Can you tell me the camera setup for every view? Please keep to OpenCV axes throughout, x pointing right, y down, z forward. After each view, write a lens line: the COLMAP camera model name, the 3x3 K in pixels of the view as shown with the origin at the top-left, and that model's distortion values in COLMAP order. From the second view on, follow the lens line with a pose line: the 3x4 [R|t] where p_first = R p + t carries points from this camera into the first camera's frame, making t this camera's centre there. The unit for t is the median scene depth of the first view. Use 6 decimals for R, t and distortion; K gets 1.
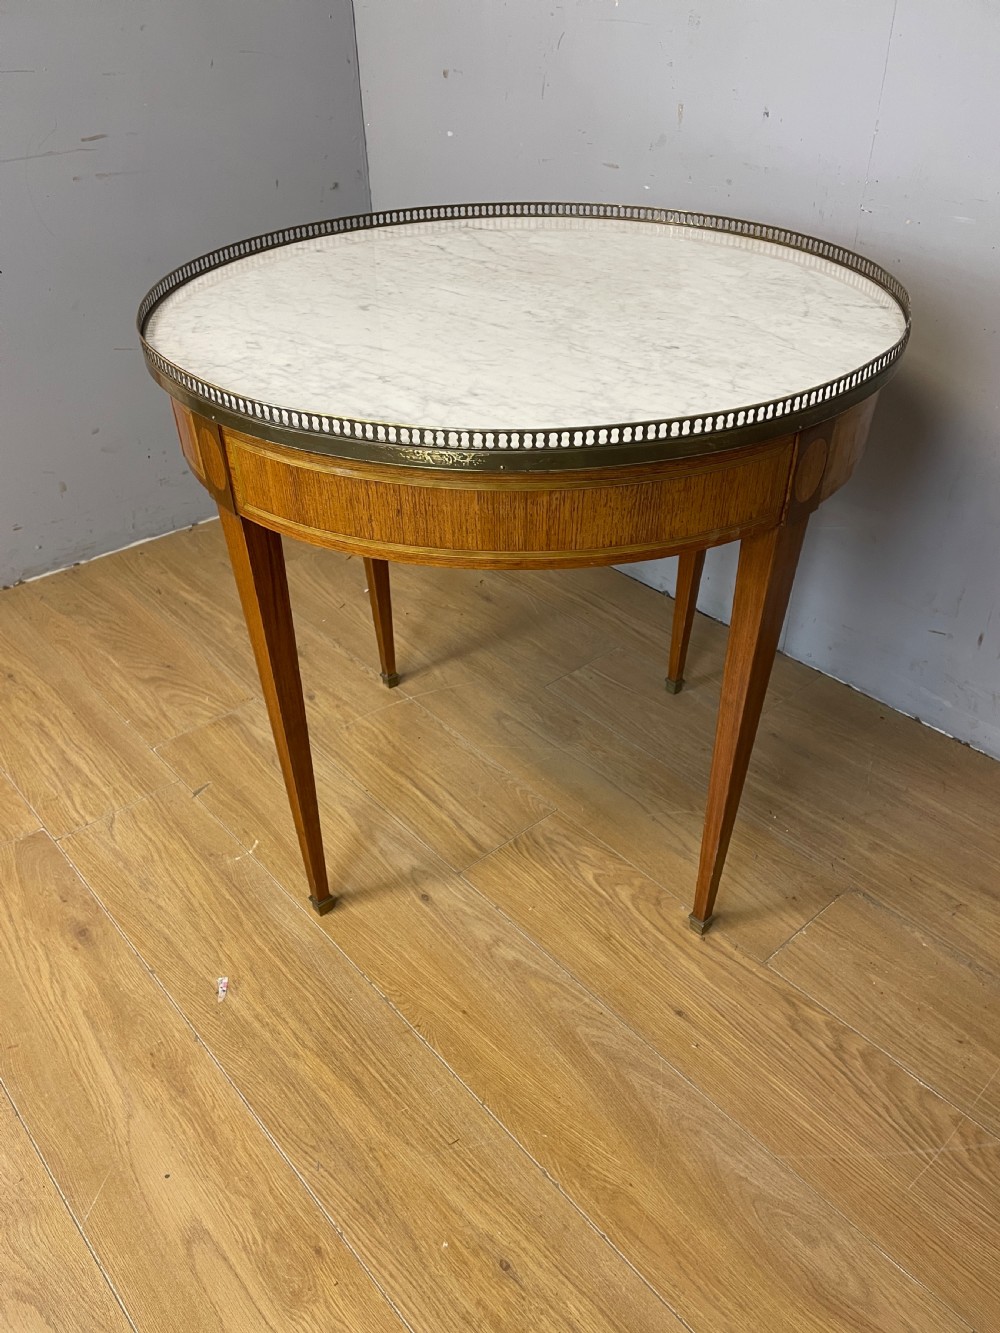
lens RADIAL K [[1015.4, 0, 498.8], [0, 1015.4, 670.3], [0, 0, 1]] dist [0.096946, -0.129671]
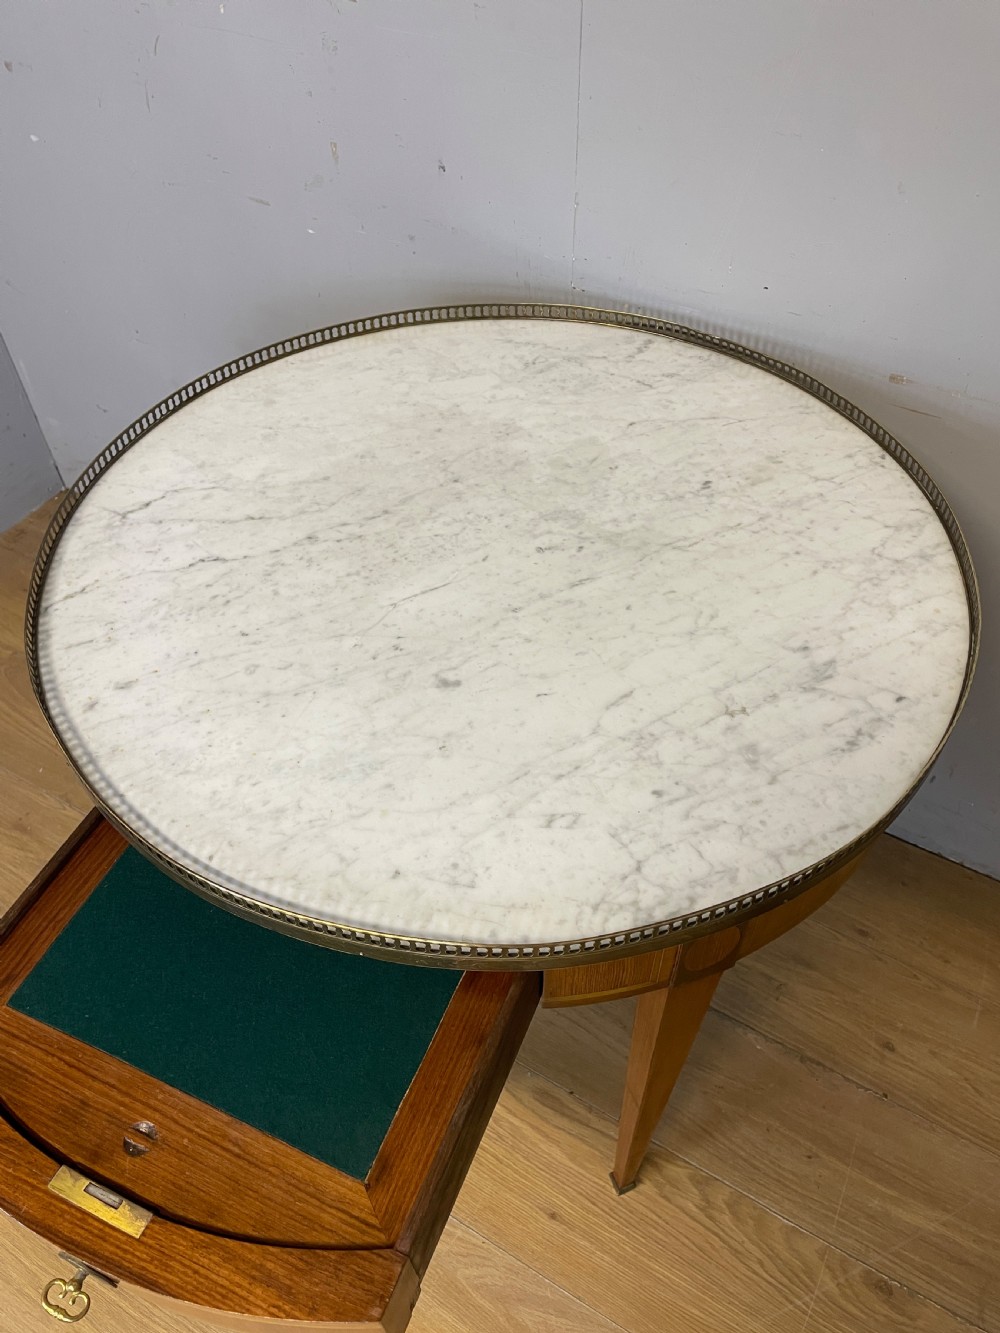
lens RADIAL K [[1015.4, 0, 505.3], [0, 1015.4, 667.0], [0, 0, 1]] dist [0.096946, -0.129671]
pose [[0.947140, -0.233678, 0.219821, 0.035638], [0.184630, 0.957361, 0.222199, -0.364148], [-0.262371, -0.169868, 0.949898, 0.151953]]
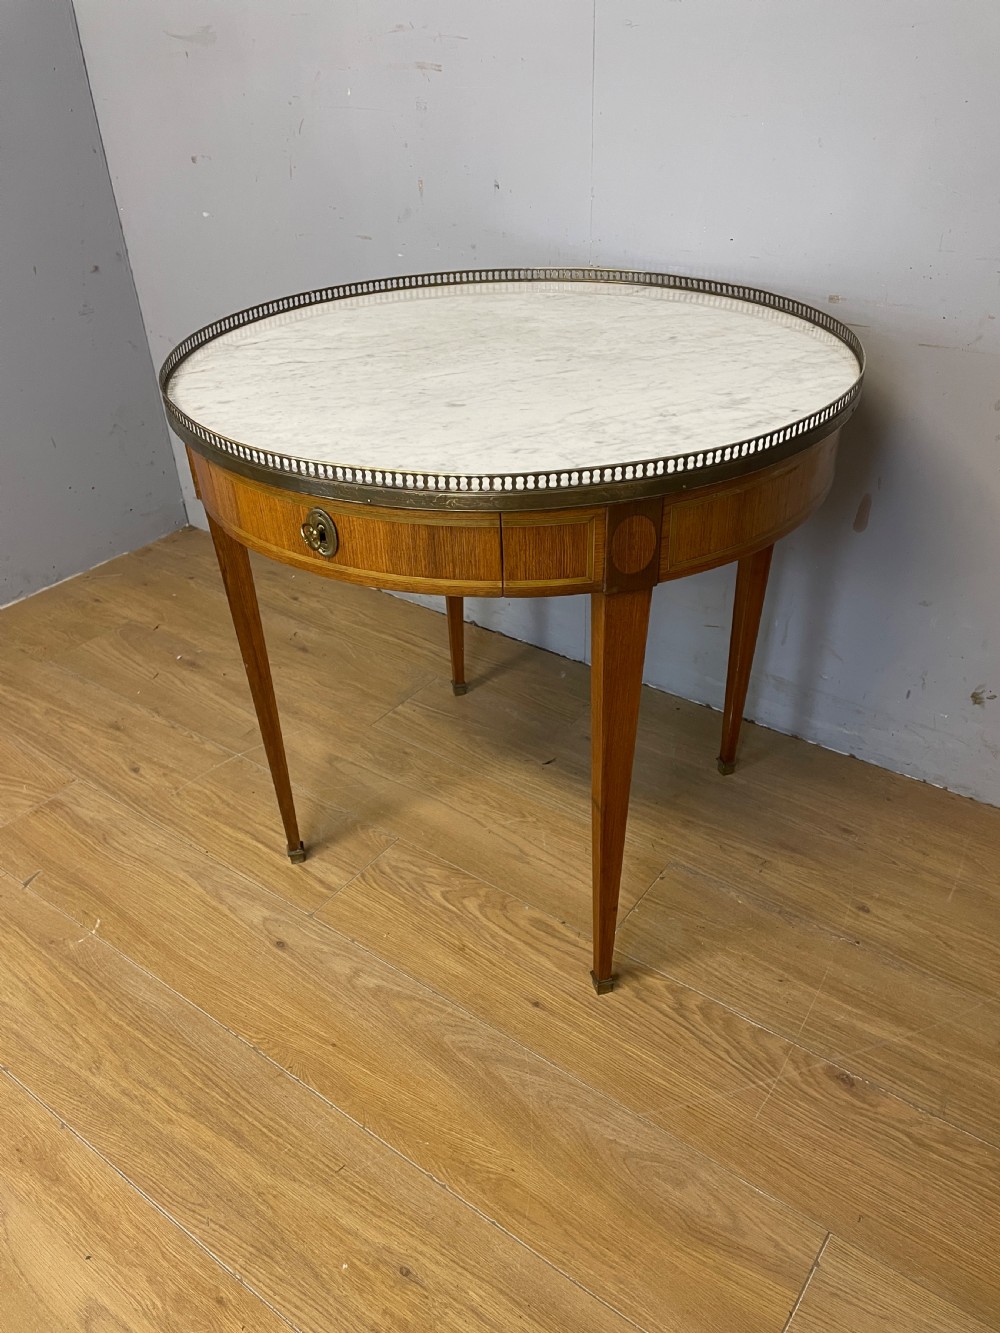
lens RADIAL K [[1015.4, 0, 496.1], [0, 1015.4, 657.9], [0, 0, 1]] dist [0.096946, -0.129671]
pose [[0.975645, -0.131200, 0.175794, -0.004906], [0.141203, 0.988930, -0.045600, 0.018036], [-0.167865, 0.069312, 0.983370, -0.063131]]
